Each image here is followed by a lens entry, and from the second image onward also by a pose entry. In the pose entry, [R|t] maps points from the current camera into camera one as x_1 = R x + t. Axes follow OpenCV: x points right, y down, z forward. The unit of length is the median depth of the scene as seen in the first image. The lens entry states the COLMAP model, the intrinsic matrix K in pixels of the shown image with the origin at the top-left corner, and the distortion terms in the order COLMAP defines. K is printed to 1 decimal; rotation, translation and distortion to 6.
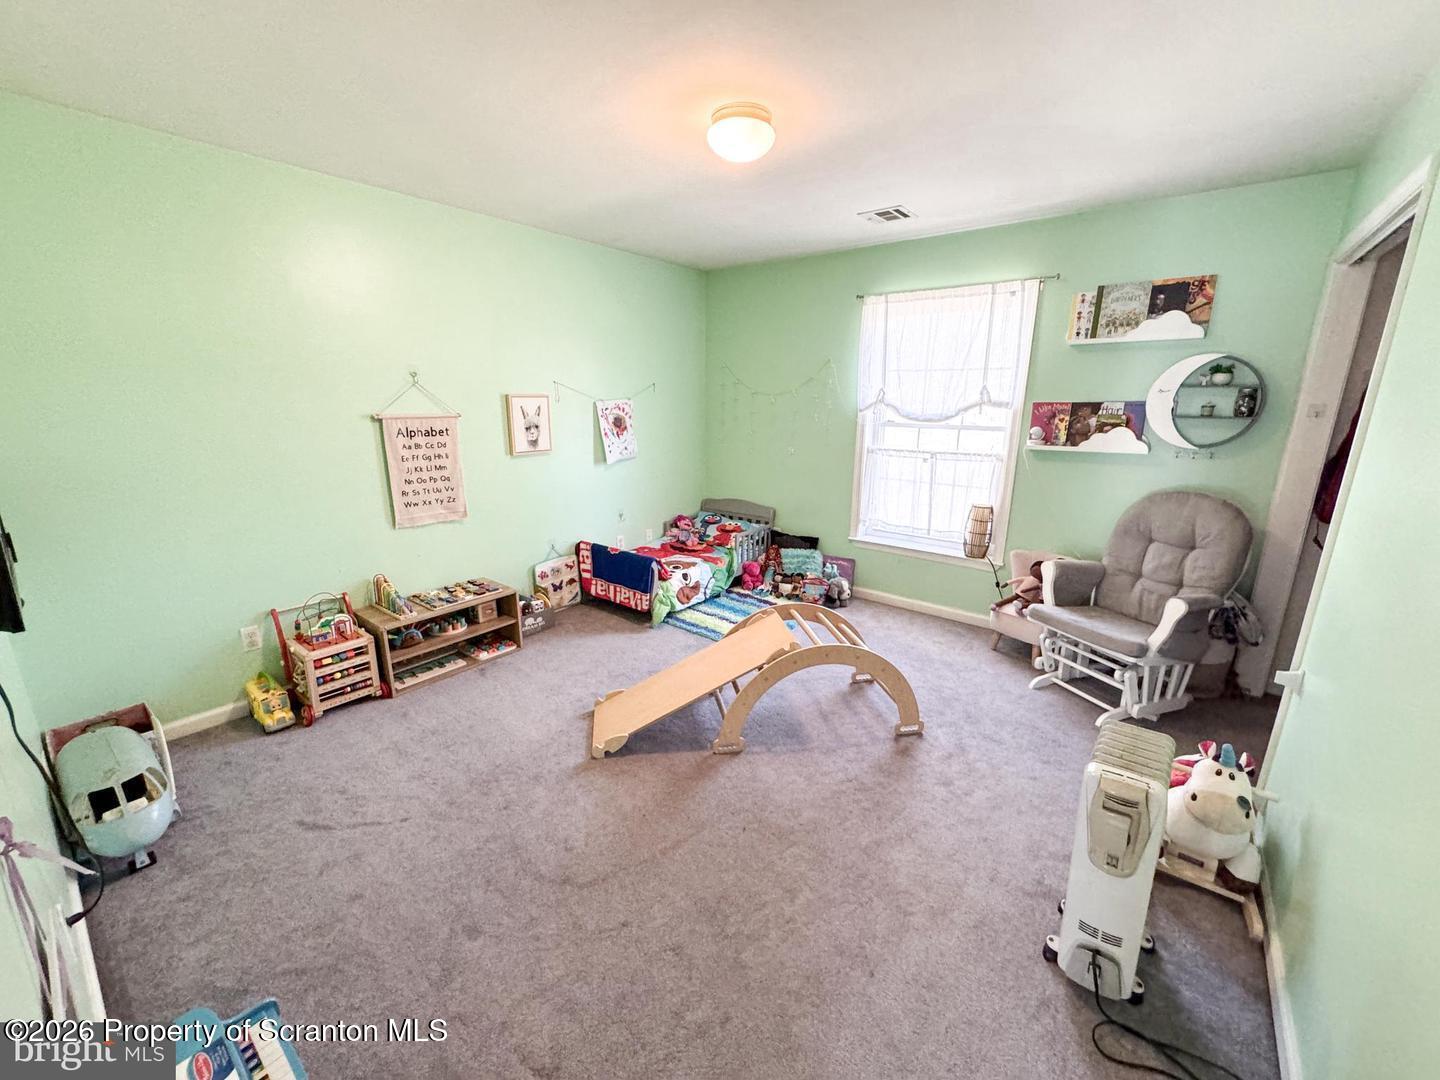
lens RADIAL K [[600.6, 0, 716.4], [0, 600.6, 540.6], [0, 0, 1]] dist [0.002045, -0.000504]
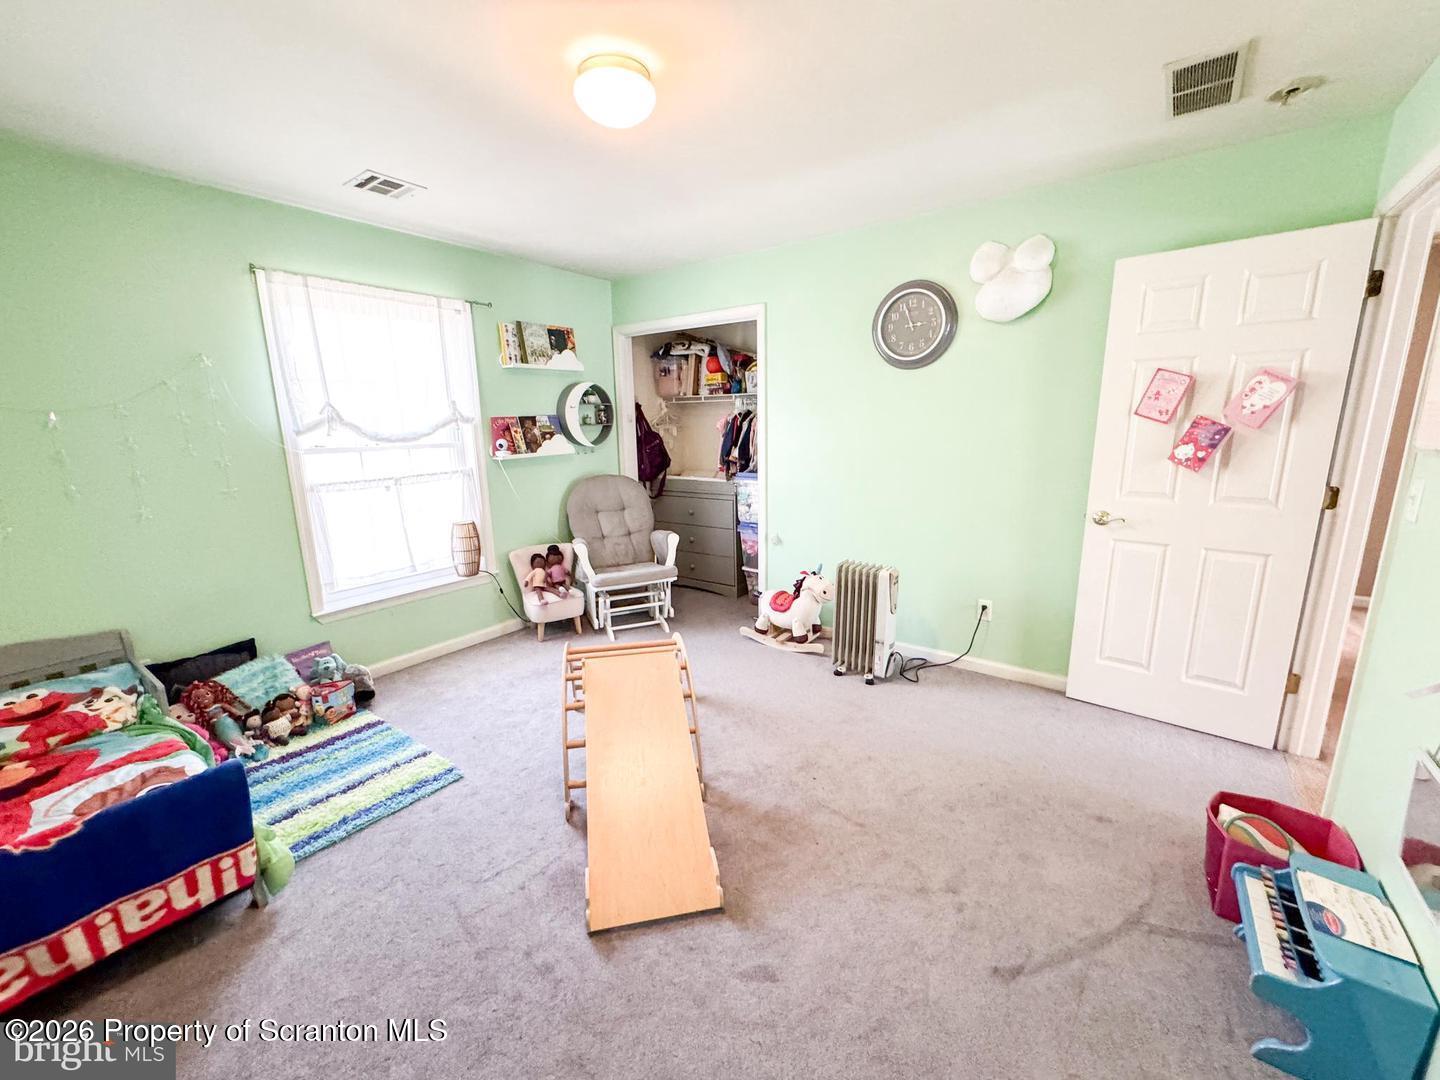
lens RADIAL K [[600.6, 0, 716.5], [0, 600.6, 545.1], [0, 0, 1]] dist [0.002045, -0.000504]
pose [[-0.072407, -0.211947, 0.974595, -0.549381], [0.250491, 0.941976, 0.223463, -0.138506], [-0.965407, 0.260307, -0.015115, 0.617799]]
